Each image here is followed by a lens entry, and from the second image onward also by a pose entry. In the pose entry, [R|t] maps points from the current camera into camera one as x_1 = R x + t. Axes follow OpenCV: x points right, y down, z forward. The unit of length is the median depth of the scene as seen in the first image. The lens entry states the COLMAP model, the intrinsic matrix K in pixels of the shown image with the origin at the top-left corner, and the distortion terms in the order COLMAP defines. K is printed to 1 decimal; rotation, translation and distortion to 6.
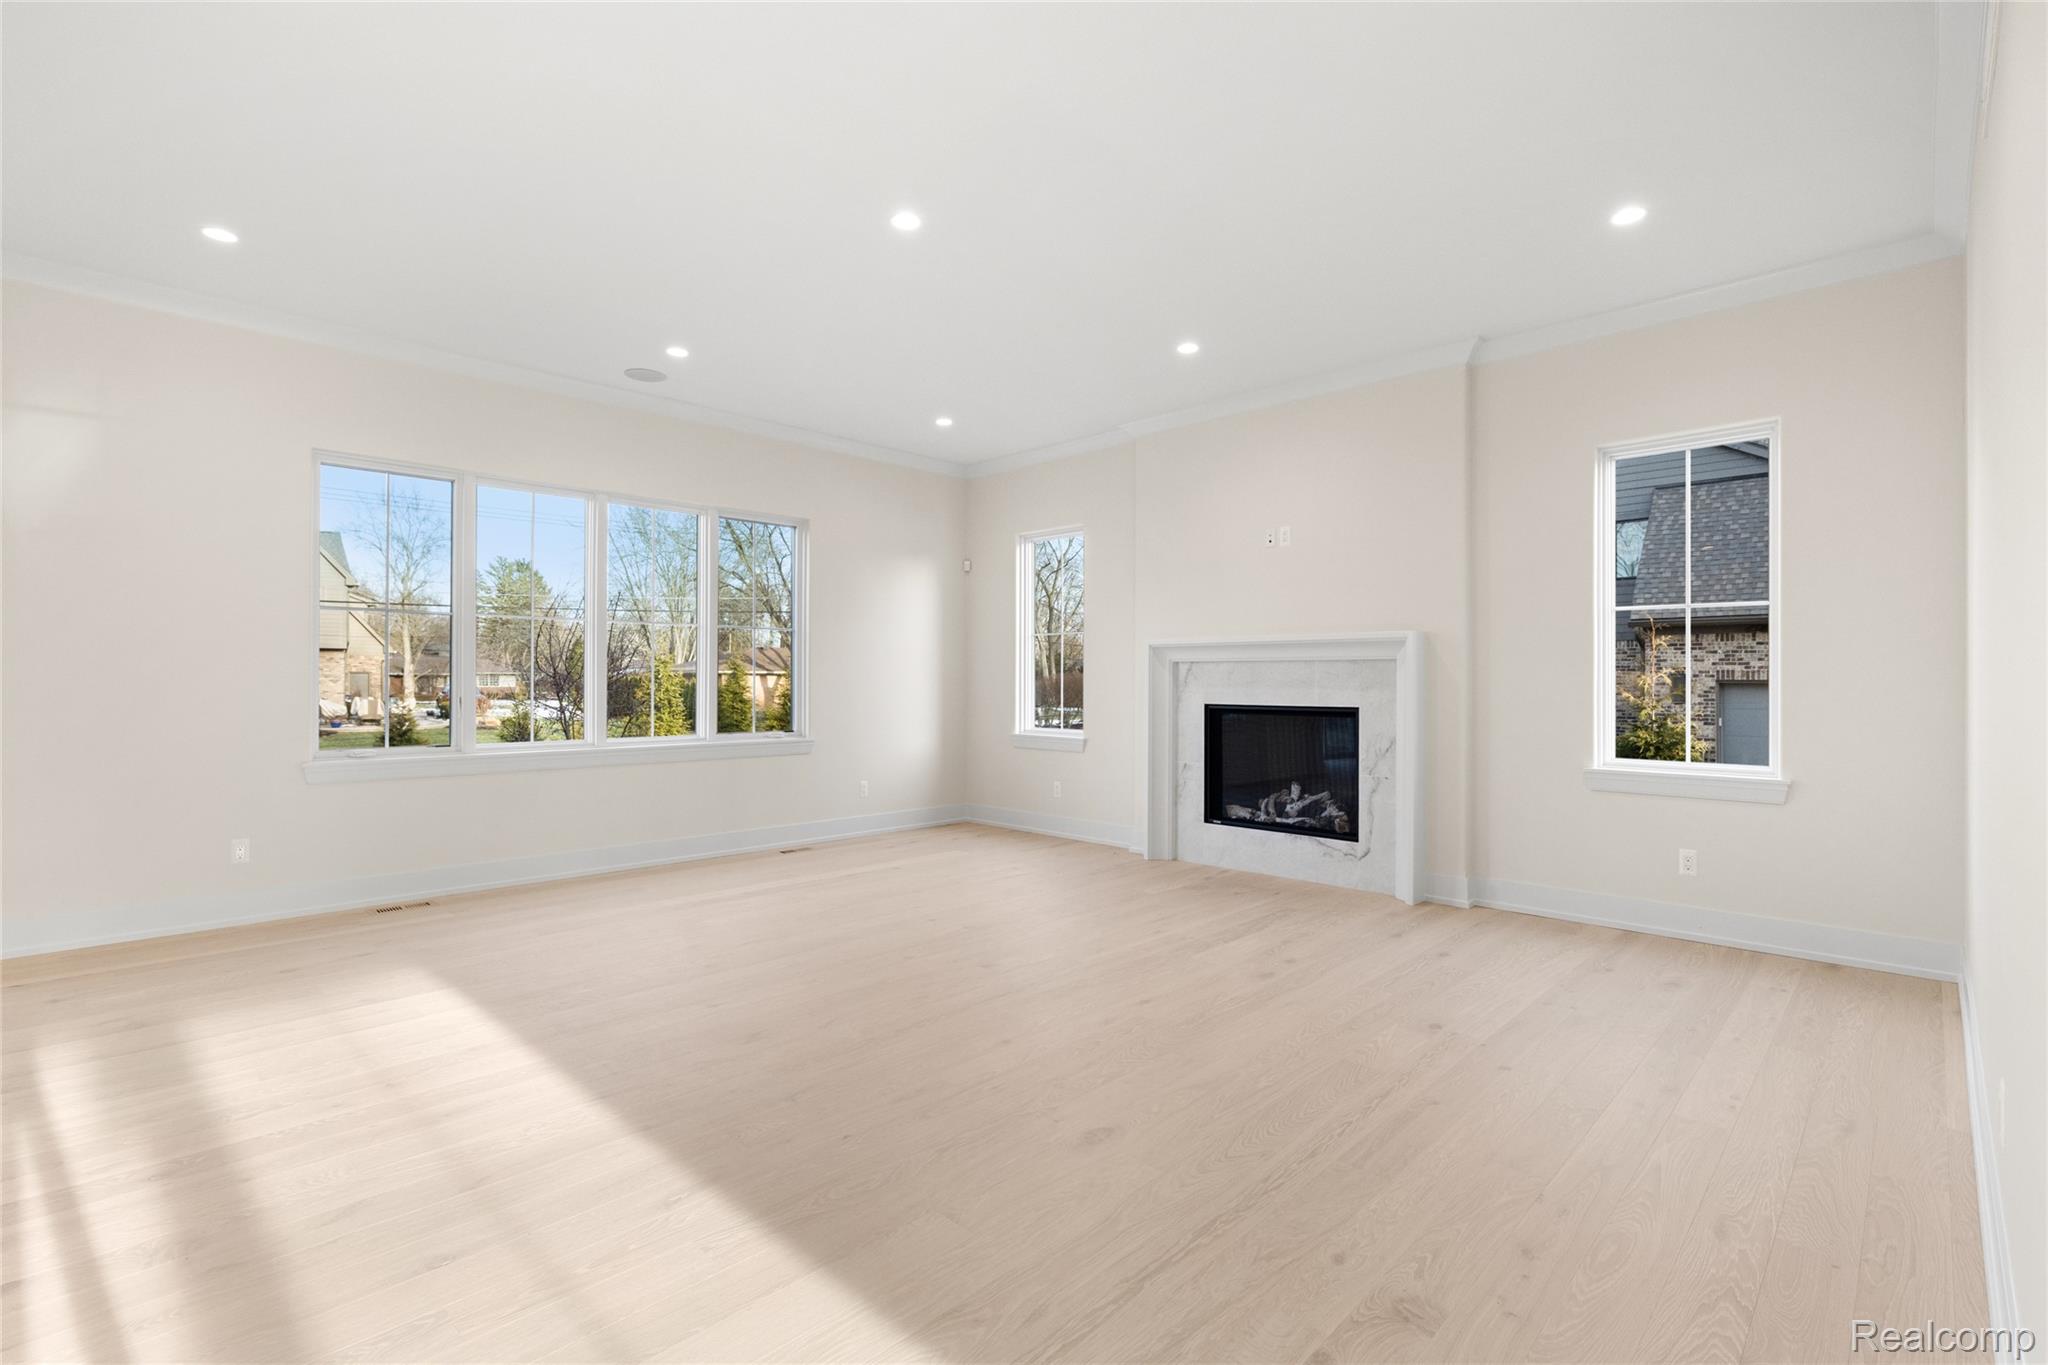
lens RADIAL K [[925.0, 0, 1011.1], [0, 925.0, 682.7], [0, 0, 1]] dist [-0.007668, 0.000932]
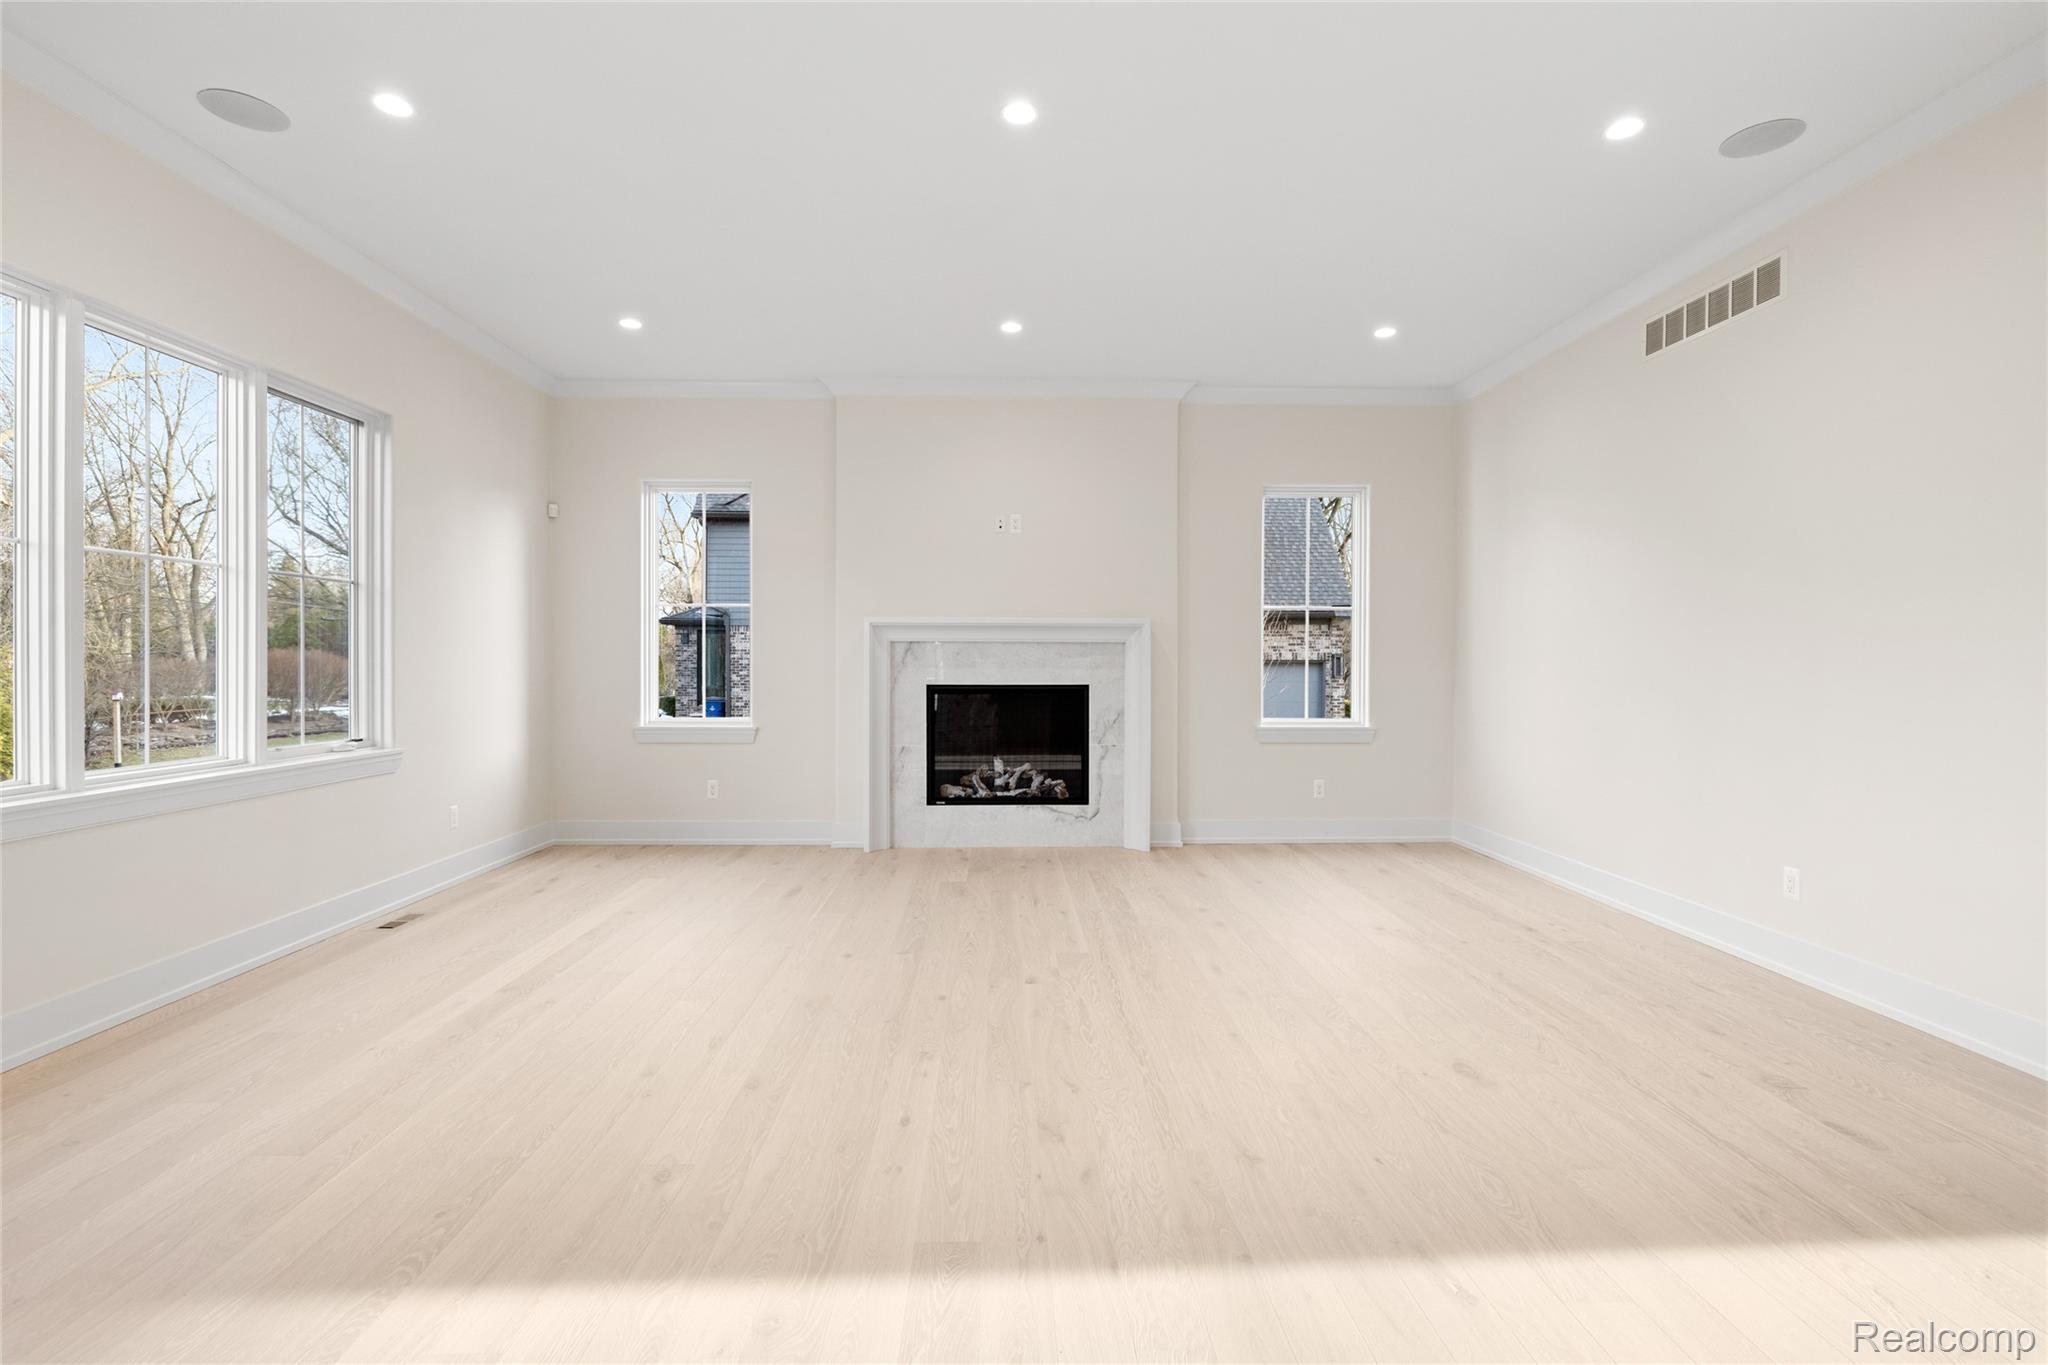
lens RADIAL K [[925.0, 0, 1017.0], [0, 925.0, 670.0], [0, 0, 1]] dist [-0.007668, 0.000932]
pose [[0.686973, -0.008303, 0.726636, -0.445452], [0.000949, 0.999944, 0.010529, -0.002817], [-0.726683, -0.006544, 0.686942, 0.259067]]
